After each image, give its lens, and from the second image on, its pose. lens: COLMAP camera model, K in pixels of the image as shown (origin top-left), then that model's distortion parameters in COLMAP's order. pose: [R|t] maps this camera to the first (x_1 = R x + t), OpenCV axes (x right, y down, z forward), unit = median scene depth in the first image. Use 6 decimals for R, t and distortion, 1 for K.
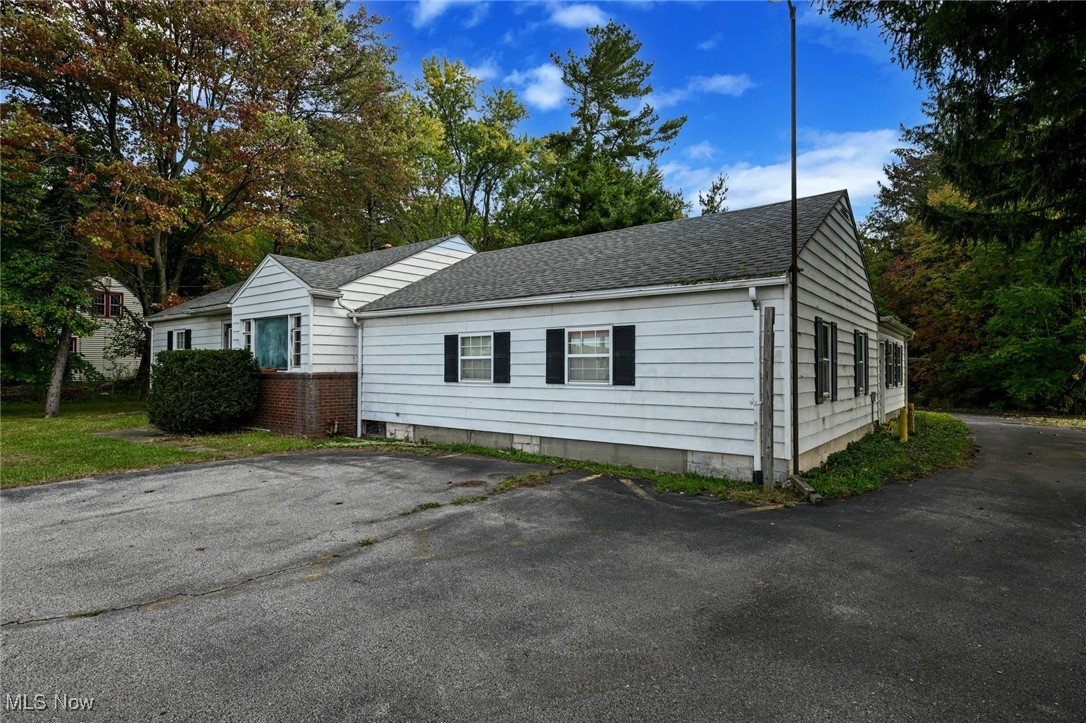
lens RADIAL K [[565.2, 0, 547.9], [0, 565.2, 360.1], [0, 0, 1]] dist [-0.006195, 0.003226]
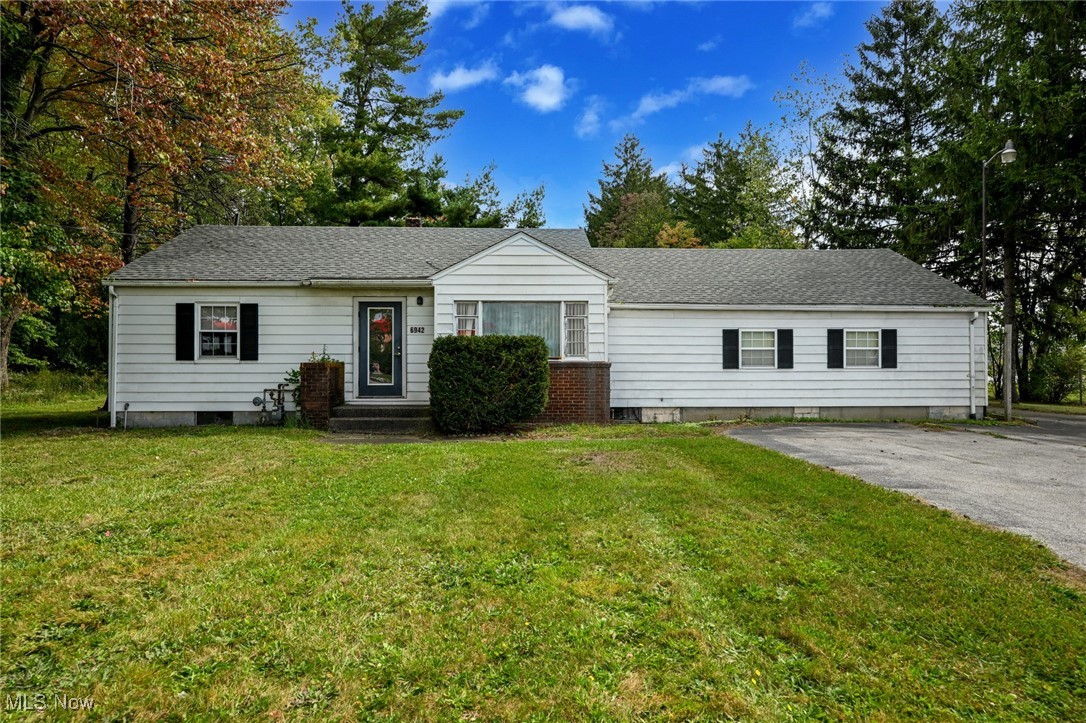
lens RADIAL K [[607.0, 0, 538.1], [0, 607.0, 362.1], [0, 0, 1]] dist [-0.004840, 0.002632]
pose [[0.771221, -0.003544, 0.636558, -1.227461], [-0.007449, 0.999866, 0.014591, 0.008377], [-0.636524, -0.015995, 0.771091, 0.249803]]
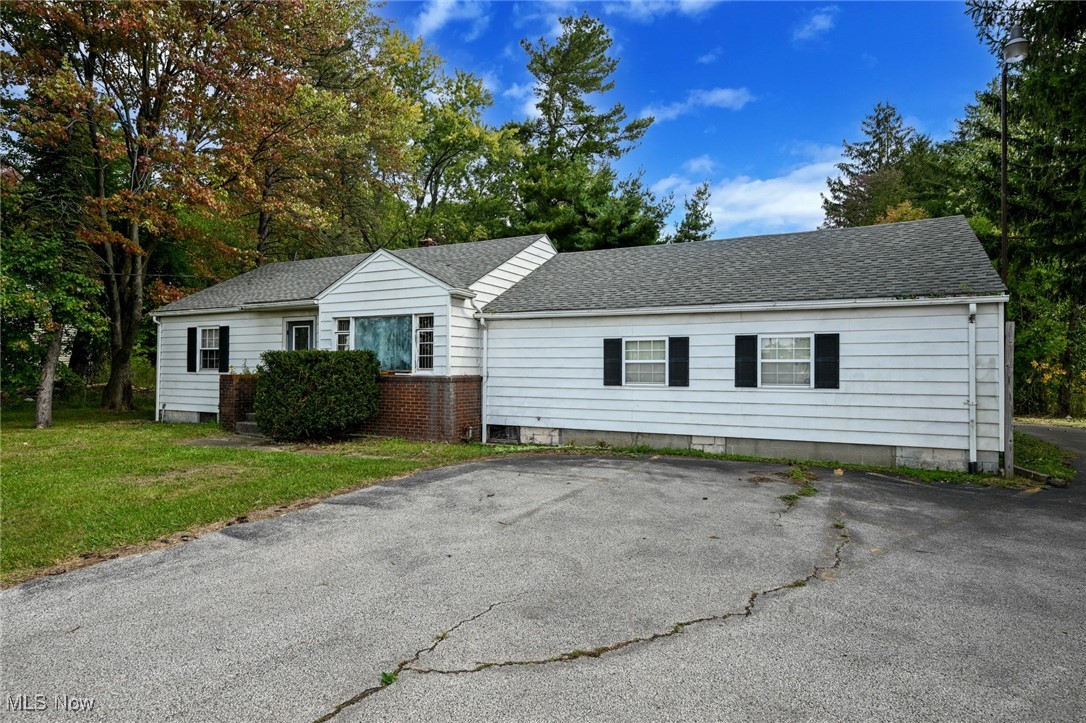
lens RADIAL K [[607.0, 0, 547.2], [0, 607.0, 361.7], [0, 0, 1]] dist [-0.004840, 0.002632]
pose [[0.983420, 0.006881, 0.181210, -0.452448], [-0.006729, 0.999976, -0.001452, -0.001143], [-0.181216, 0.000208, 0.983443, -0.039839]]
